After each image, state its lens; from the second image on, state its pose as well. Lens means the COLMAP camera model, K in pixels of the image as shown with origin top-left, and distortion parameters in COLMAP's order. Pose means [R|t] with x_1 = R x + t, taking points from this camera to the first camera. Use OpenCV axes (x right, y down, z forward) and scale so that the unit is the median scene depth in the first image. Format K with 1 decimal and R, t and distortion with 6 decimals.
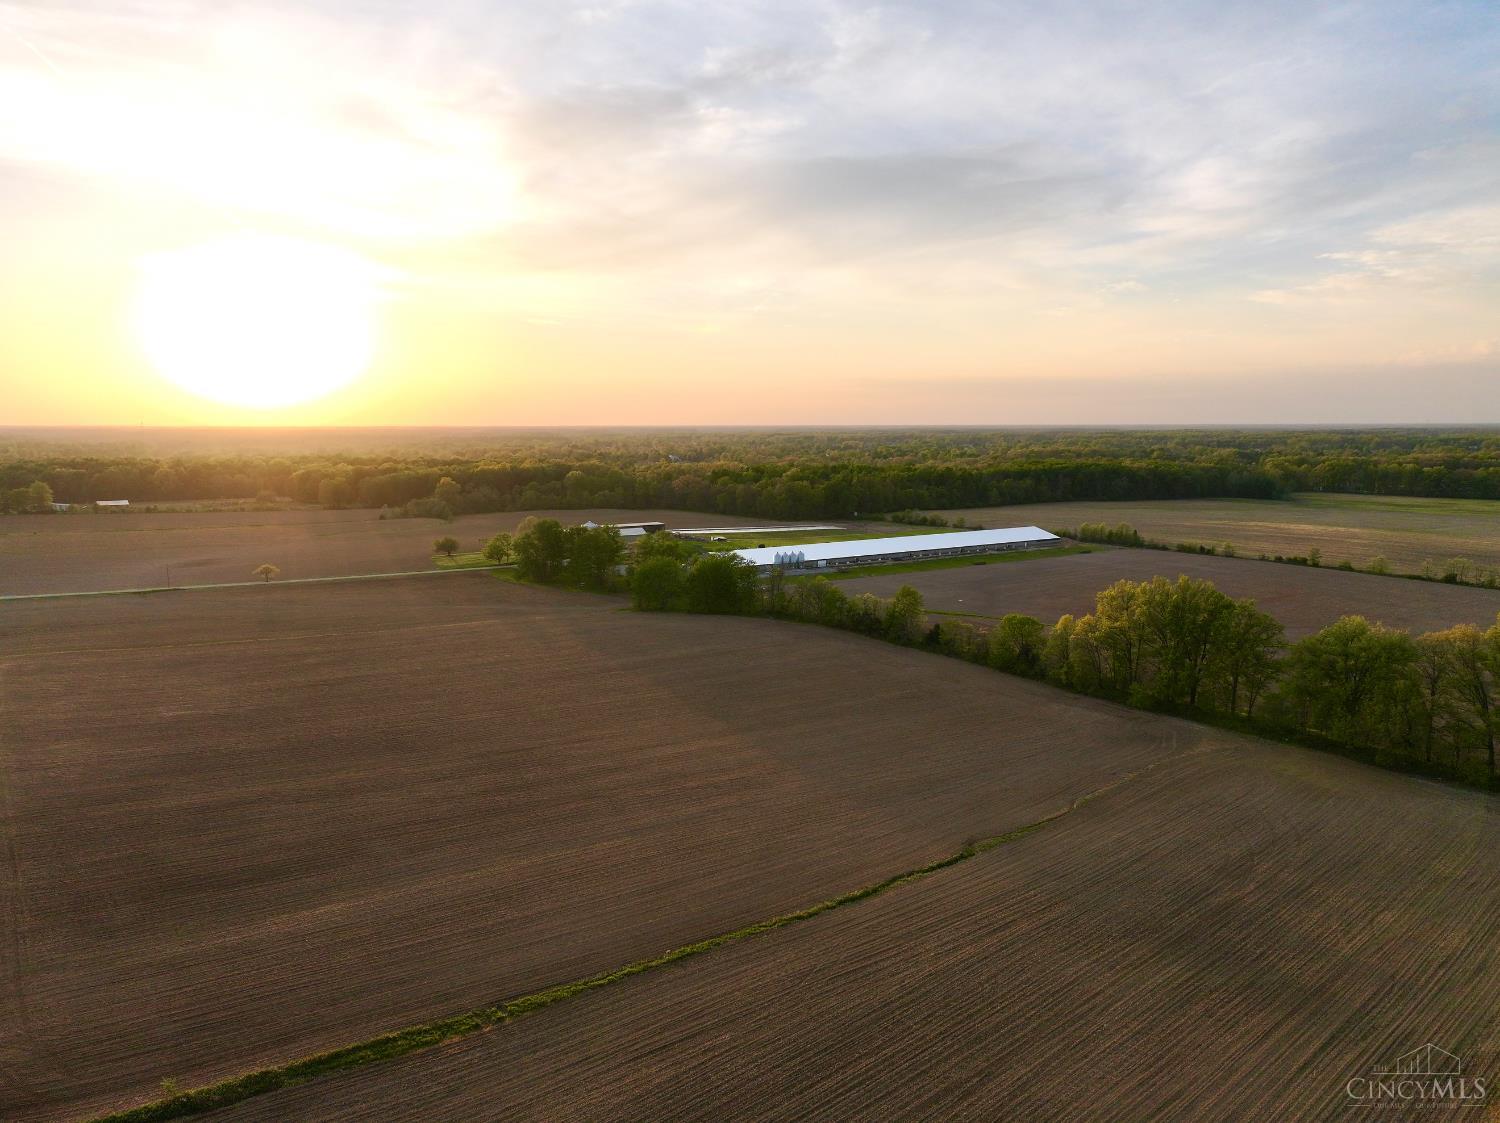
lens RADIAL K [[1051.1, 0, 756.1], [0, 1051.1, 565.5], [0, 0, 1]] dist [-0.002766, 0.022067]
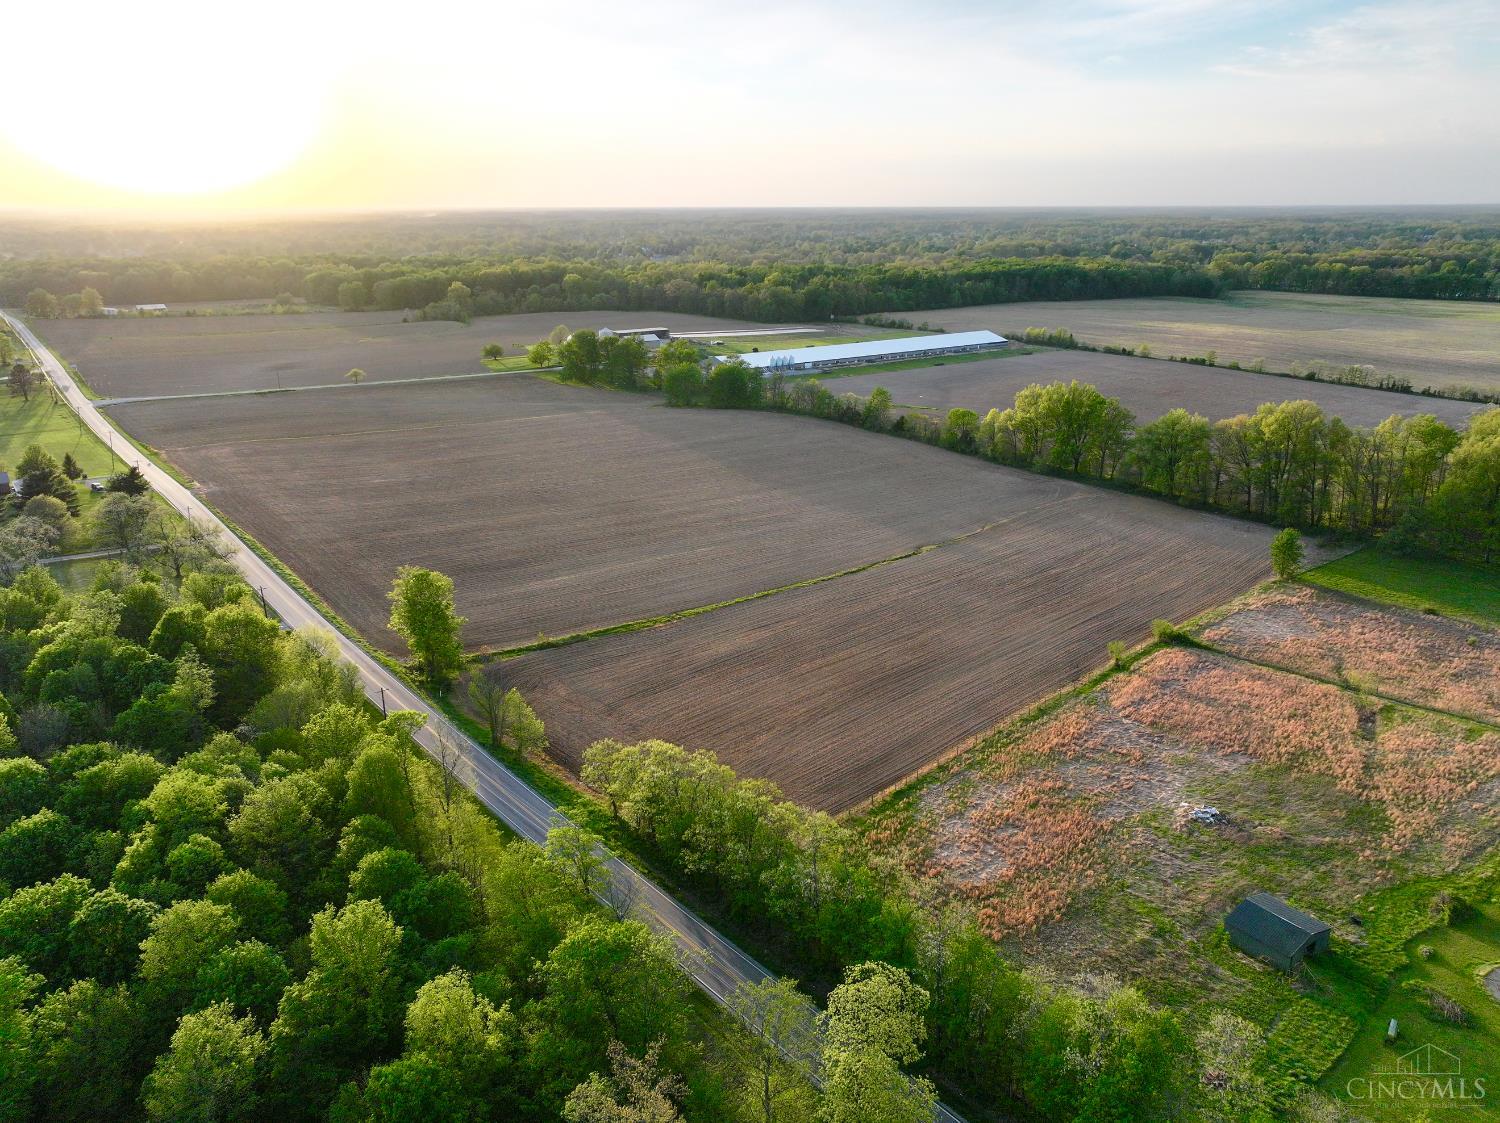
lens RADIAL K [[1051.1, 0, 753.9], [0, 1051.1, 557.4], [0, 0, 1]] dist [-0.002766, 0.022067]
pose [[0.999482, -0.009479, 0.030749, -0.041790], [0.003507, 0.982020, 0.188746, -0.014366], [-0.031986, -0.188541, 0.981544, -0.240062]]
